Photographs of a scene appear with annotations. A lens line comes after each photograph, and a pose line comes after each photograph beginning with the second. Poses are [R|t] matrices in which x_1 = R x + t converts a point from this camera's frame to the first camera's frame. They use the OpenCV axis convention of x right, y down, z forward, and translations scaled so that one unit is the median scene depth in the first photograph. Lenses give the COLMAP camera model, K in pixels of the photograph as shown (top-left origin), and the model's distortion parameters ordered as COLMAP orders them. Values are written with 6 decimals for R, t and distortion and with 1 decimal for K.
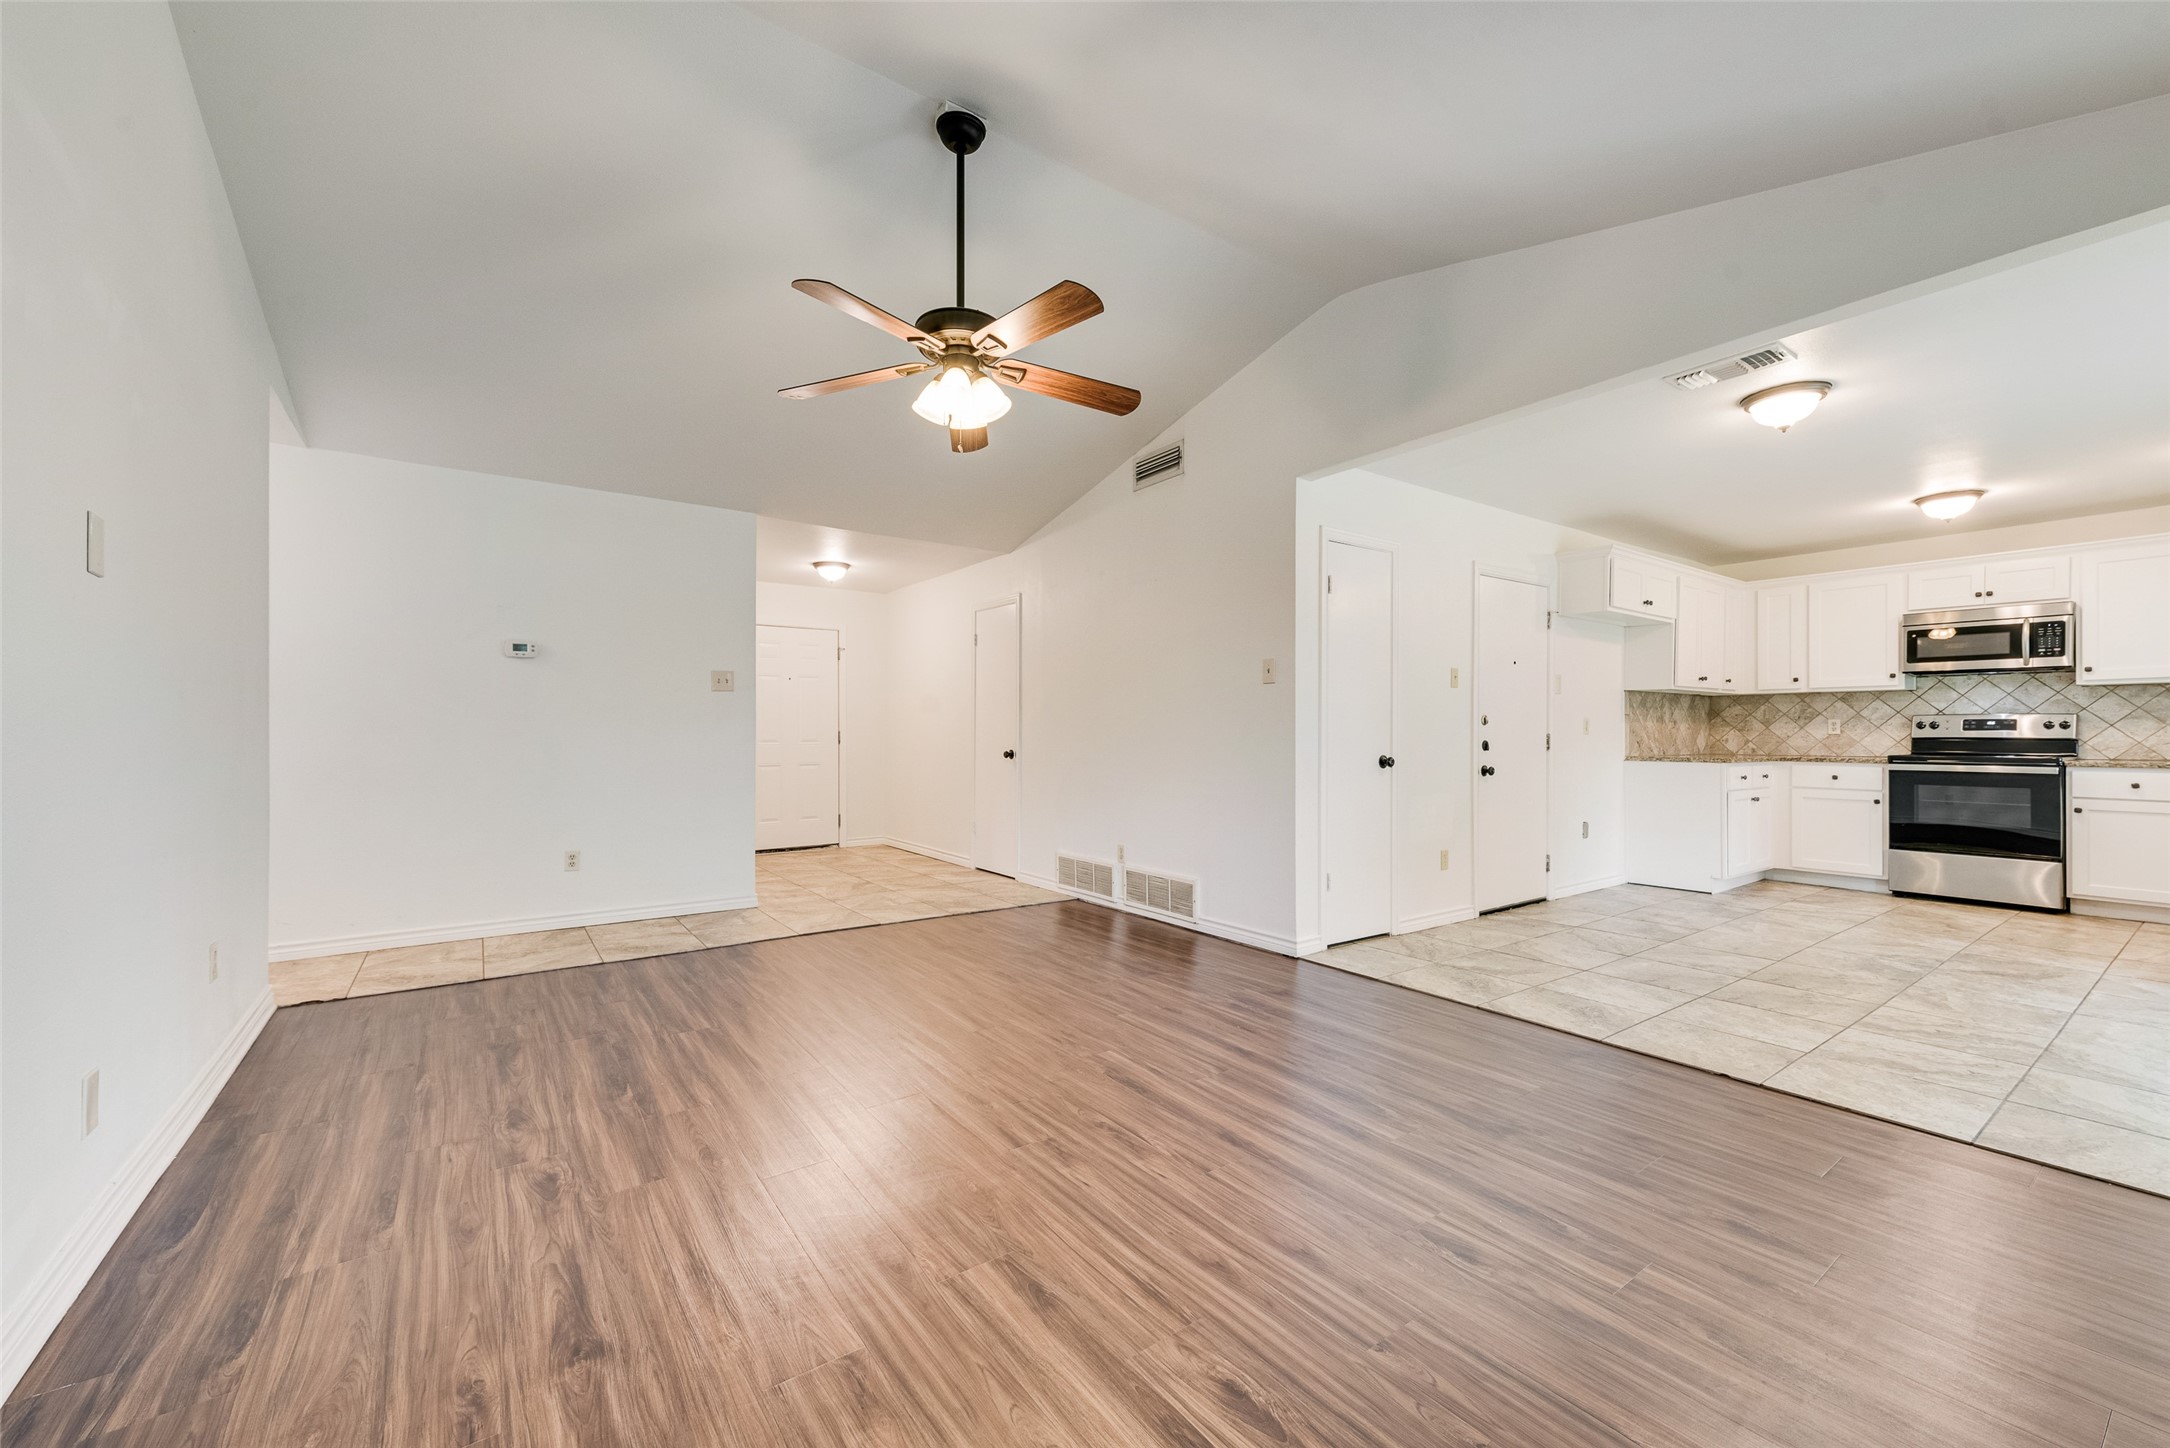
lens RADIAL K [[854.3, 0, 1084.6], [0, 854.3, 731.6], [0, 0, 1]] dist [0.009232, -0.001095]
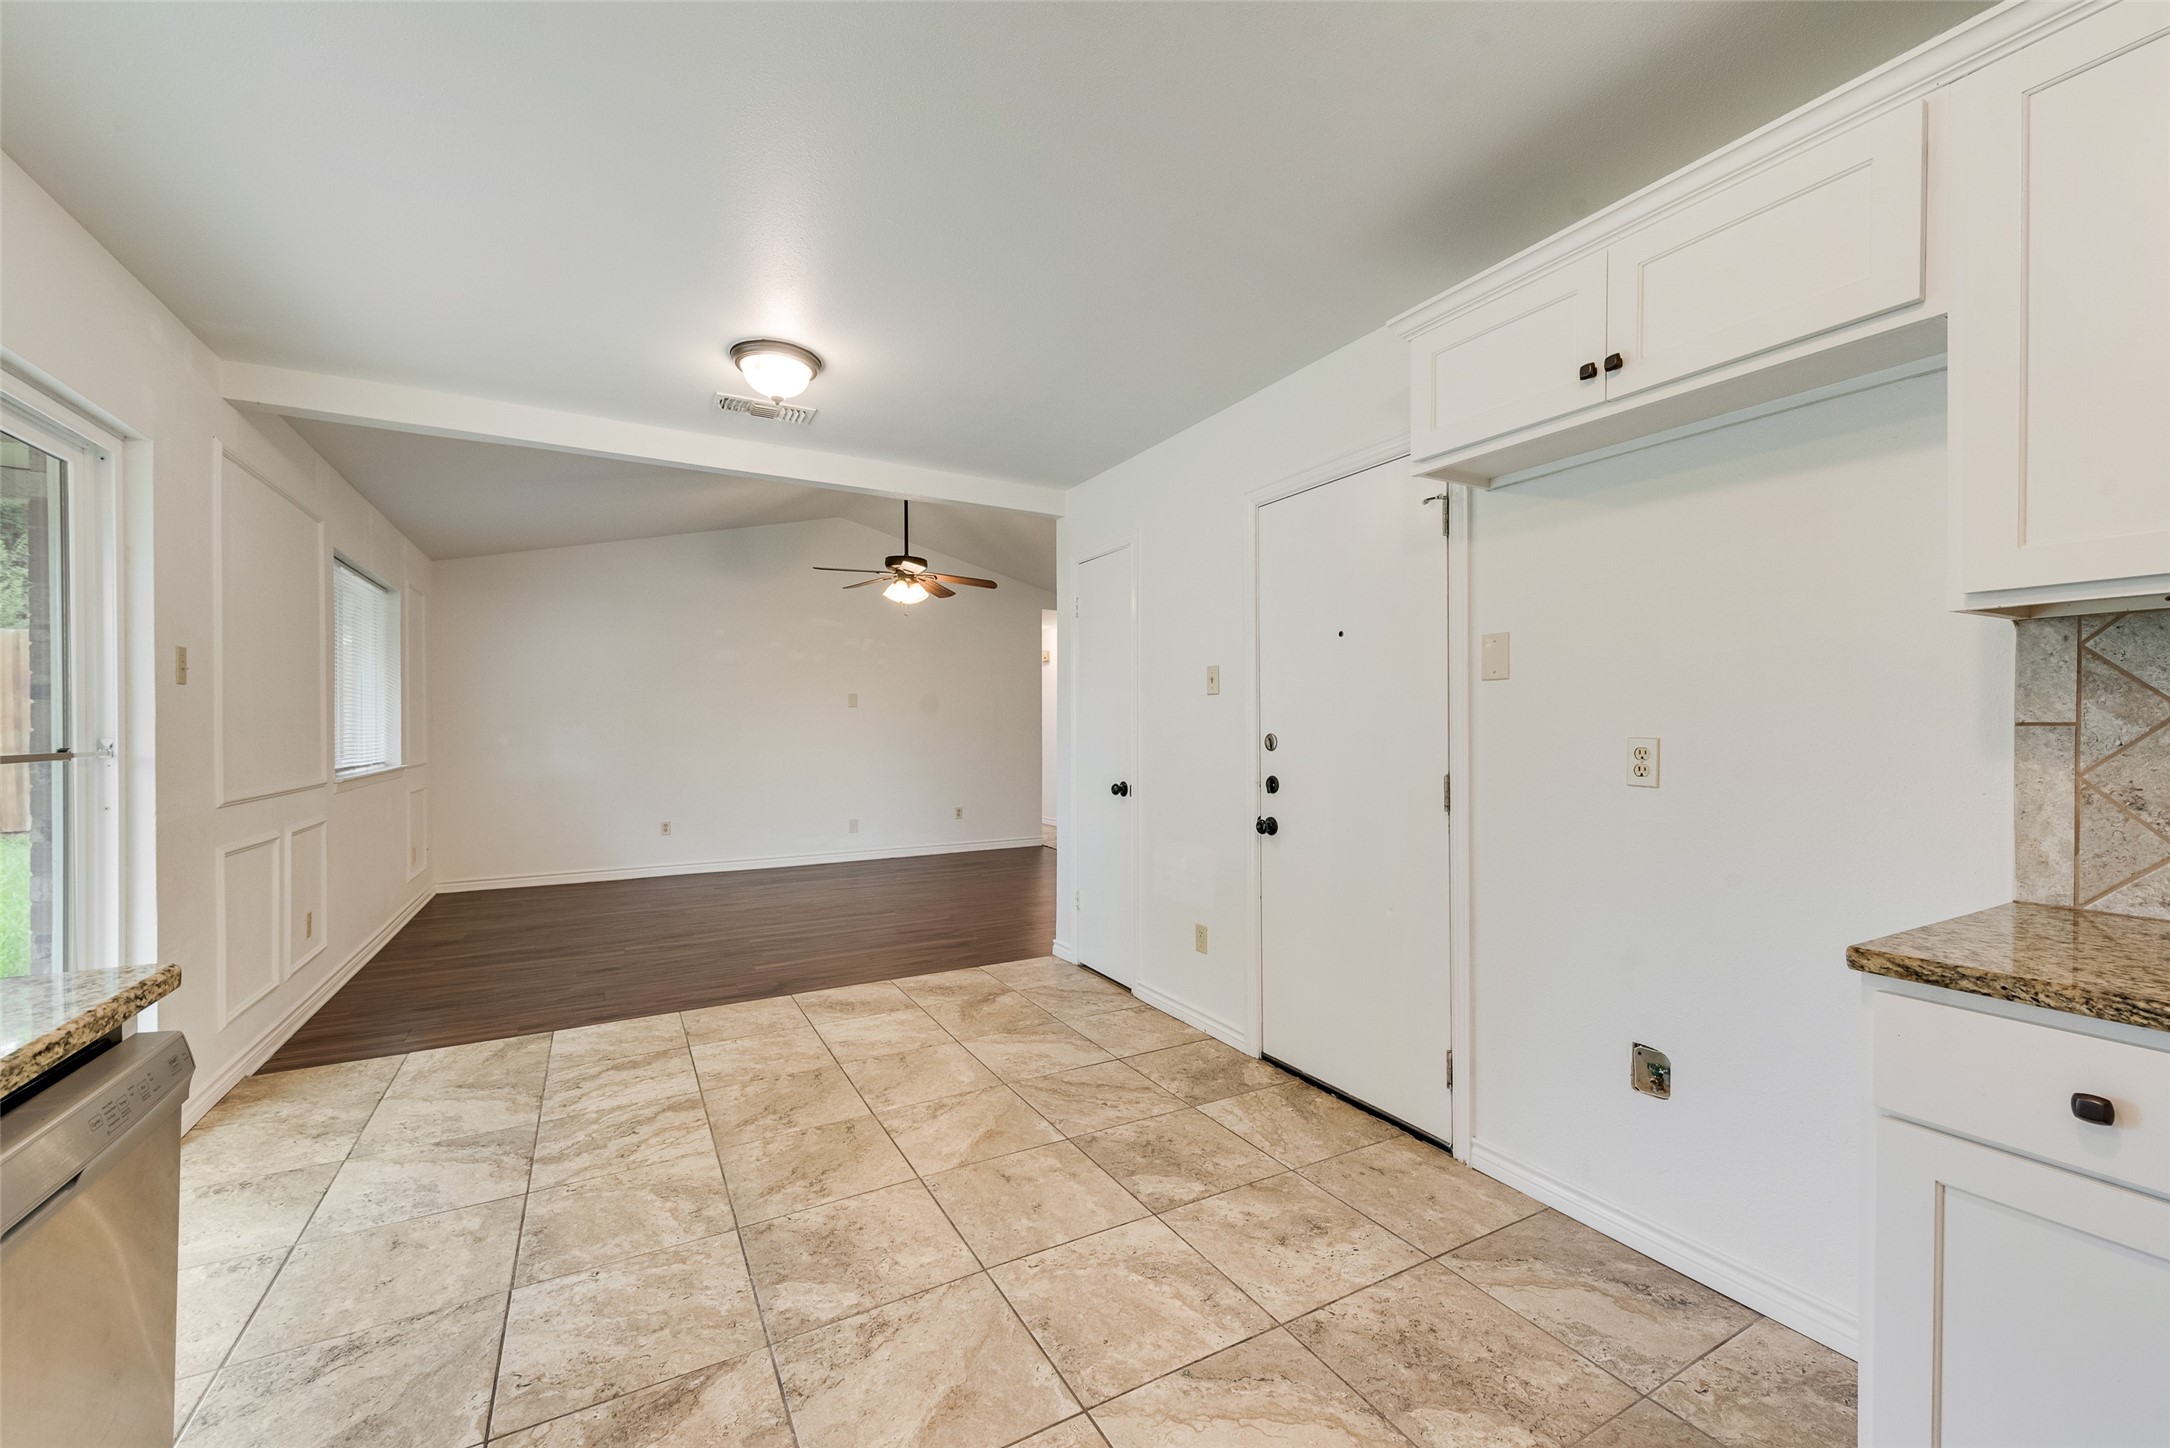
lens RADIAL K [[854.3, 0, 1084.6], [0, 854.3, 731.6], [0, 0, 1]] dist [0.009232, -0.001095]
pose [[-0.105717, 0.002576, -0.994393, 1.003890], [0.000835, 0.999997, 0.002501, -0.020913], [0.994396, -0.000566, -0.105719, 0.863880]]
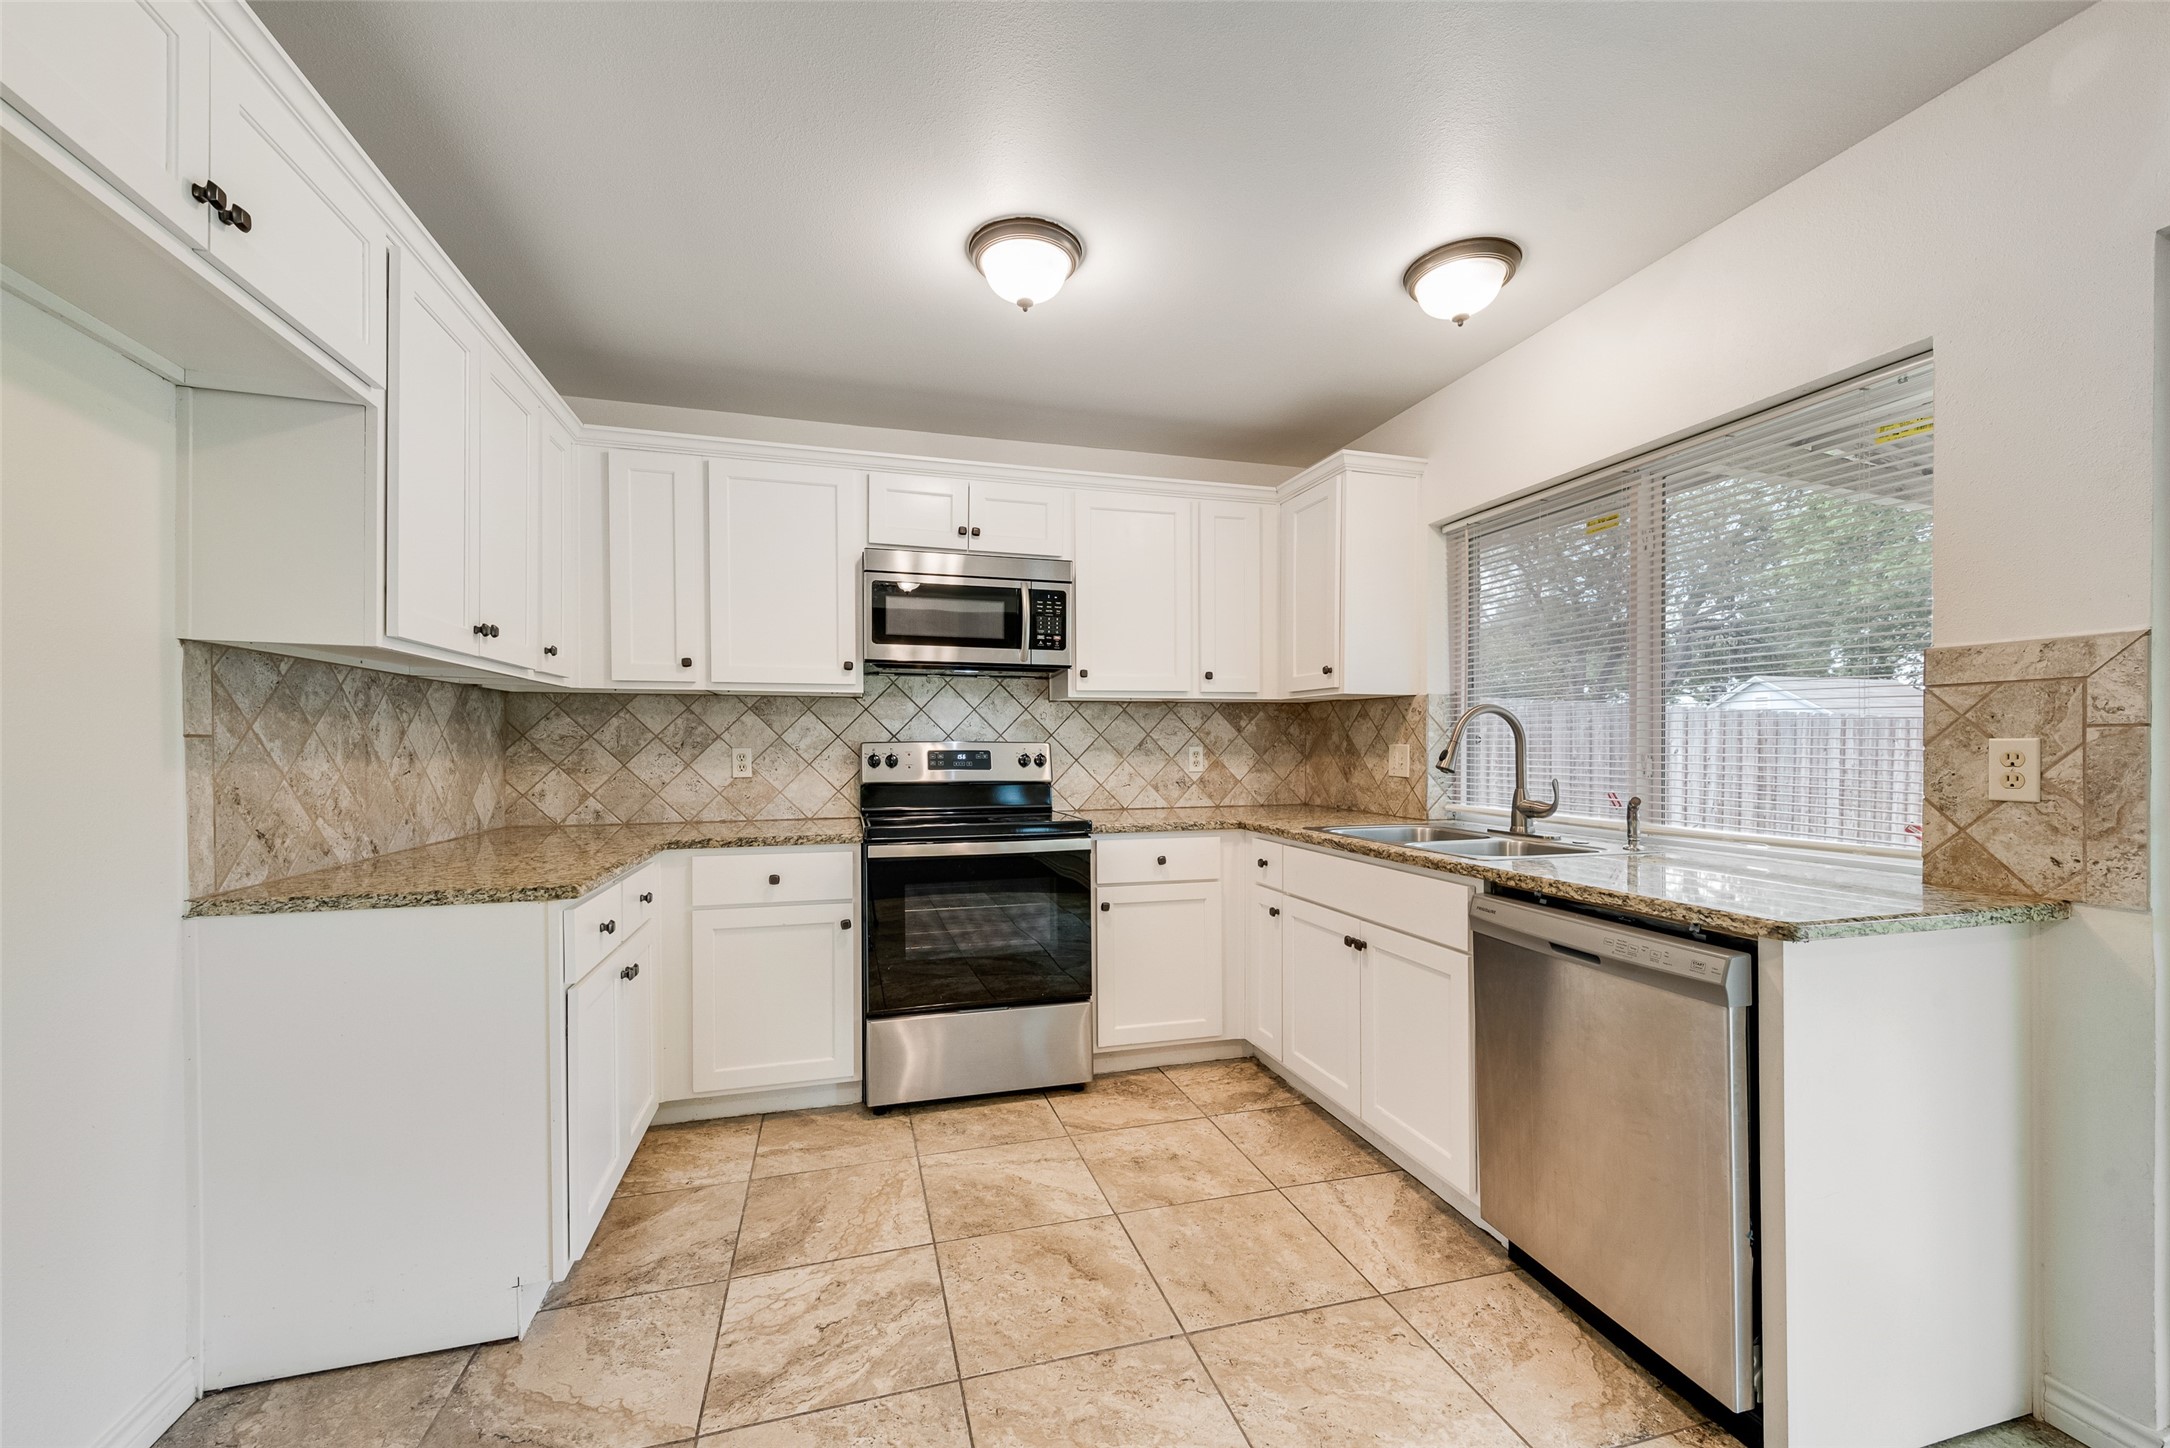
lens RADIAL K [[851.7, 0, 1073.9], [0, 851.7, 752.9], [0, 0, 1]] dist [0.020005, -0.006649]
pose [[0.342608, -0.010277, 0.939422, 0.539224], [0.000819, 0.999943, 0.010640, -0.019451], [-0.939478, -0.002876, 0.342596, 0.746108]]
